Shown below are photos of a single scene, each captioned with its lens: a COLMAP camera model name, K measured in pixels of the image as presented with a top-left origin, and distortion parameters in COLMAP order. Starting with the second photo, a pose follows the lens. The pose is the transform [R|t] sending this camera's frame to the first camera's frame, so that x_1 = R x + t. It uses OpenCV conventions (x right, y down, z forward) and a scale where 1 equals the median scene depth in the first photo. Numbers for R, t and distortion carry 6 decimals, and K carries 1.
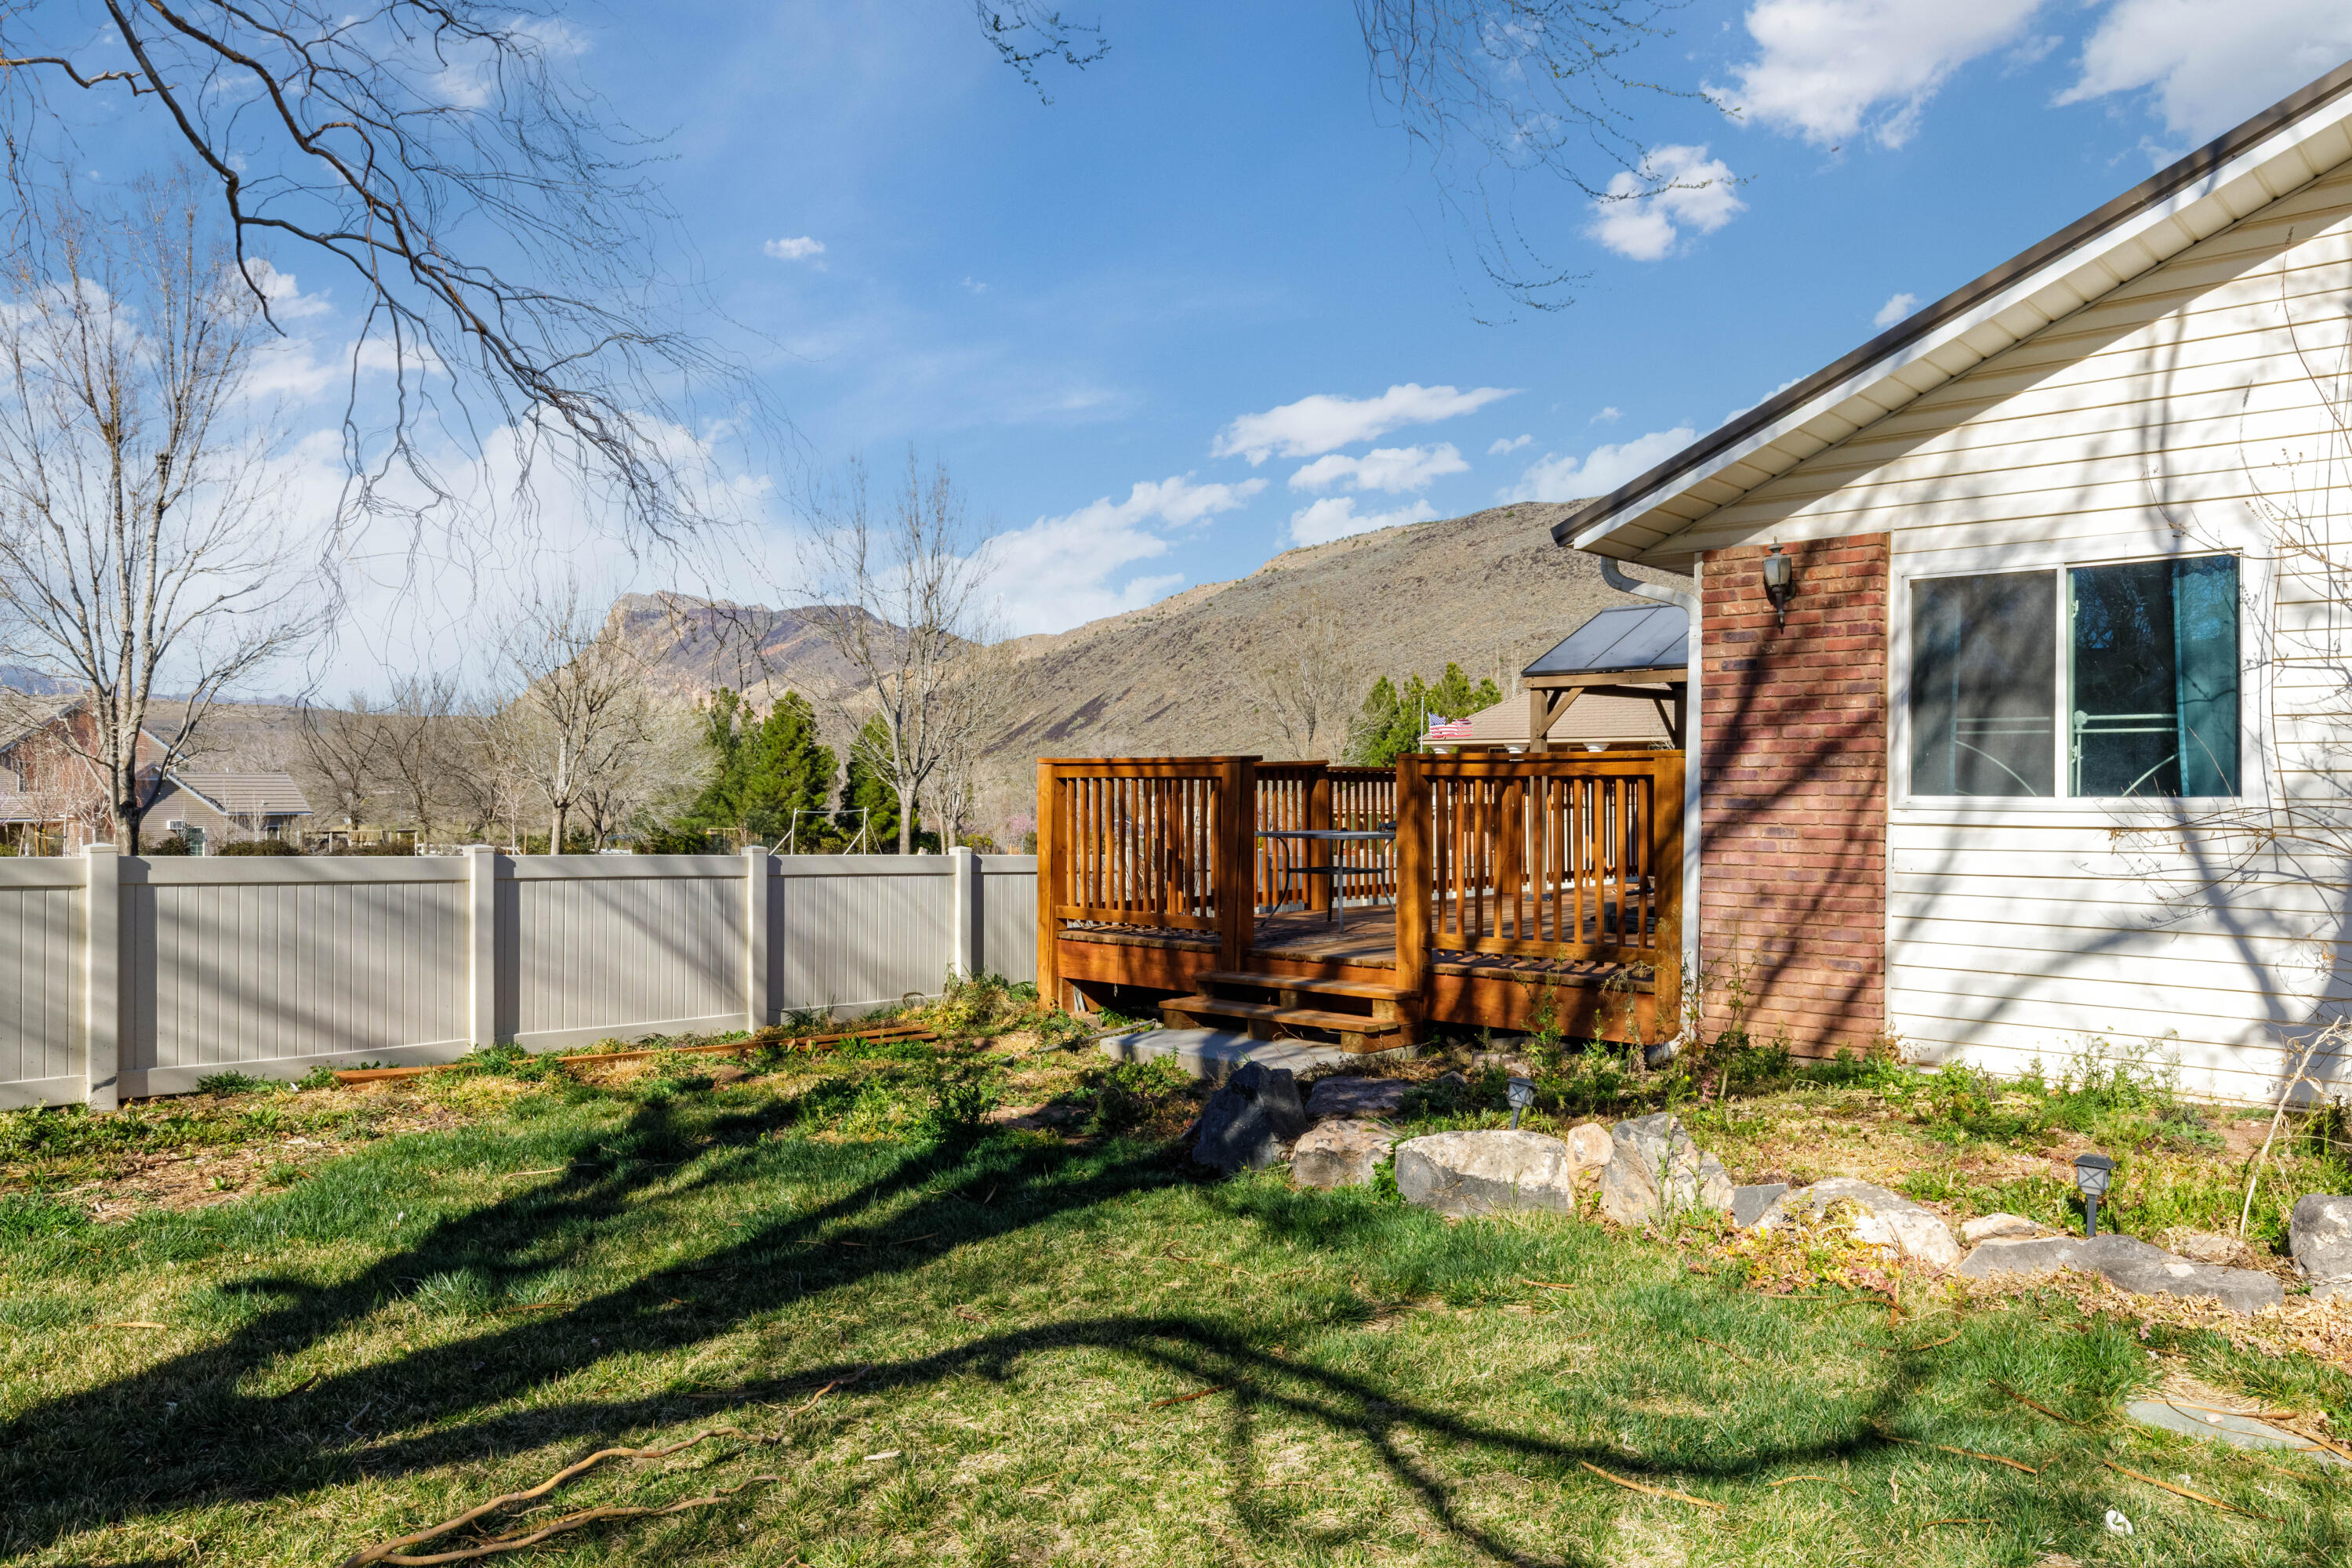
lens RADIAL K [[1628.4, 0, 1185.9], [0, 1628.4, 784.5], [0, 0, 1]] dist [0.001815, -0.003343]
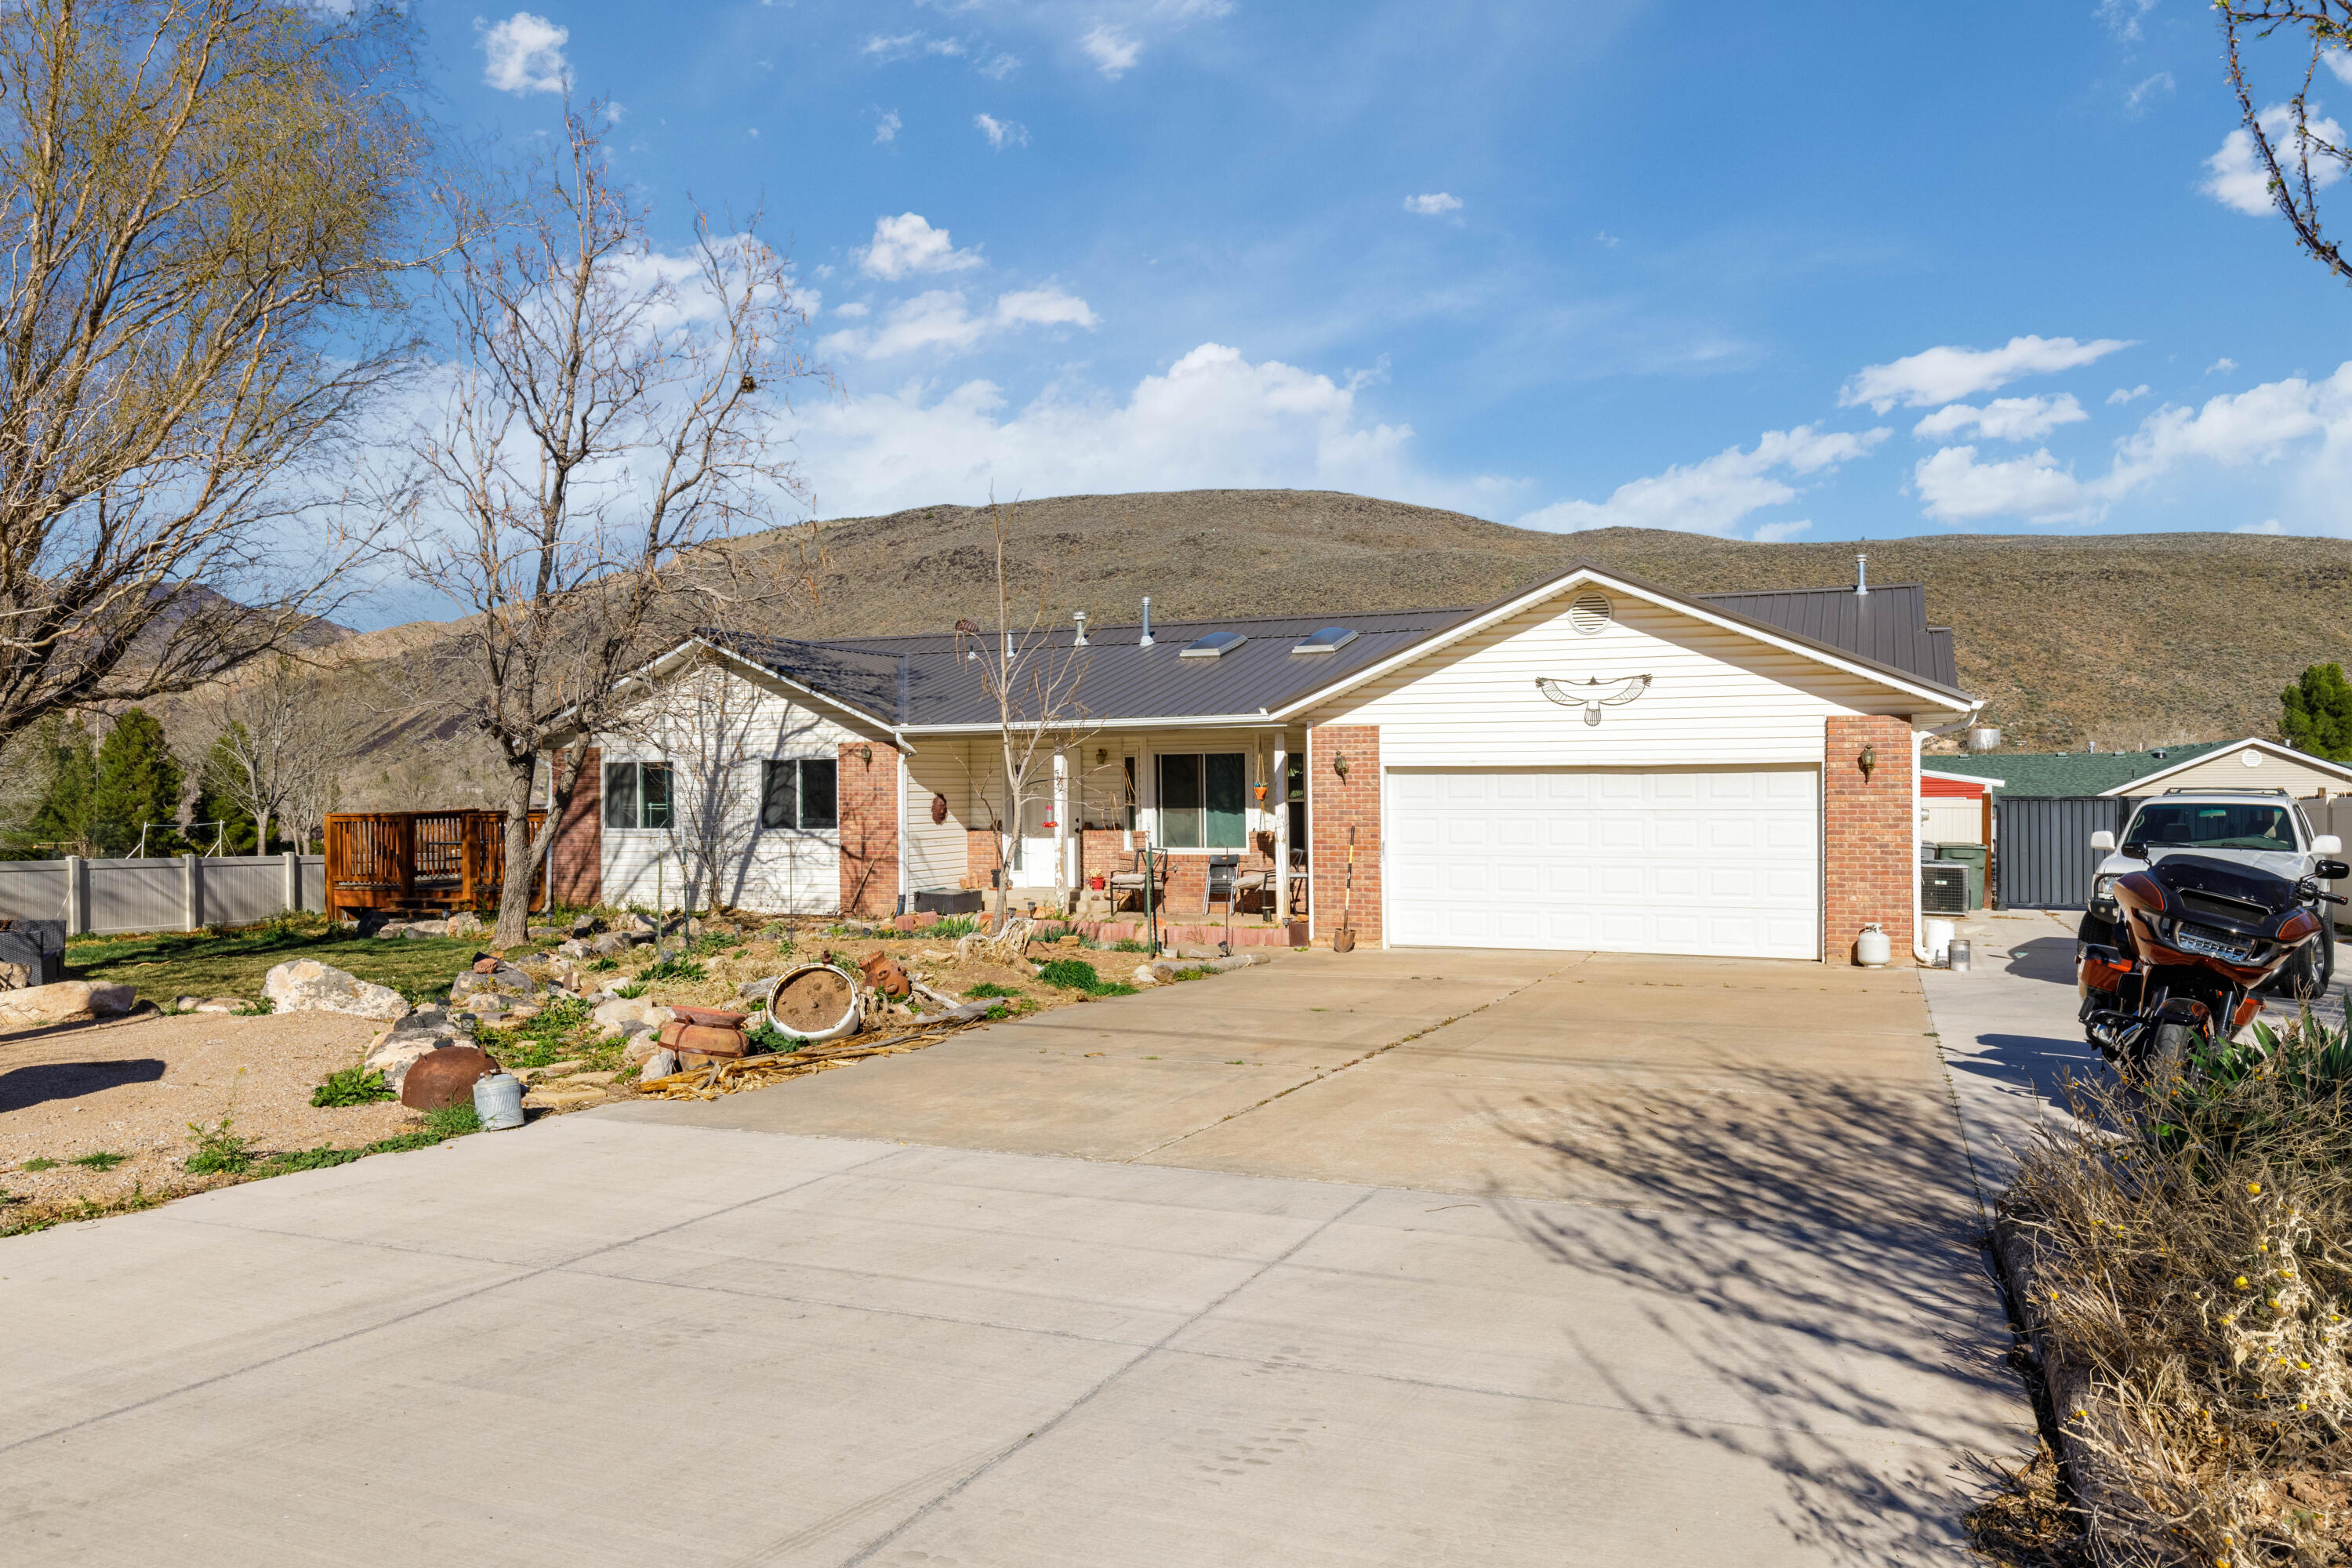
lens RADIAL K [[1628.4, 0, 1185.9], [0, 1628.4, 784.5], [0, 0, 1]] dist [0.001815, -0.003343]
pose [[0.941151, -0.012254, 0.337765, 0.036754], [0.011236, 0.999925, 0.004968, -0.006999], [-0.337800, -0.000880, 0.941217, -0.209824]]
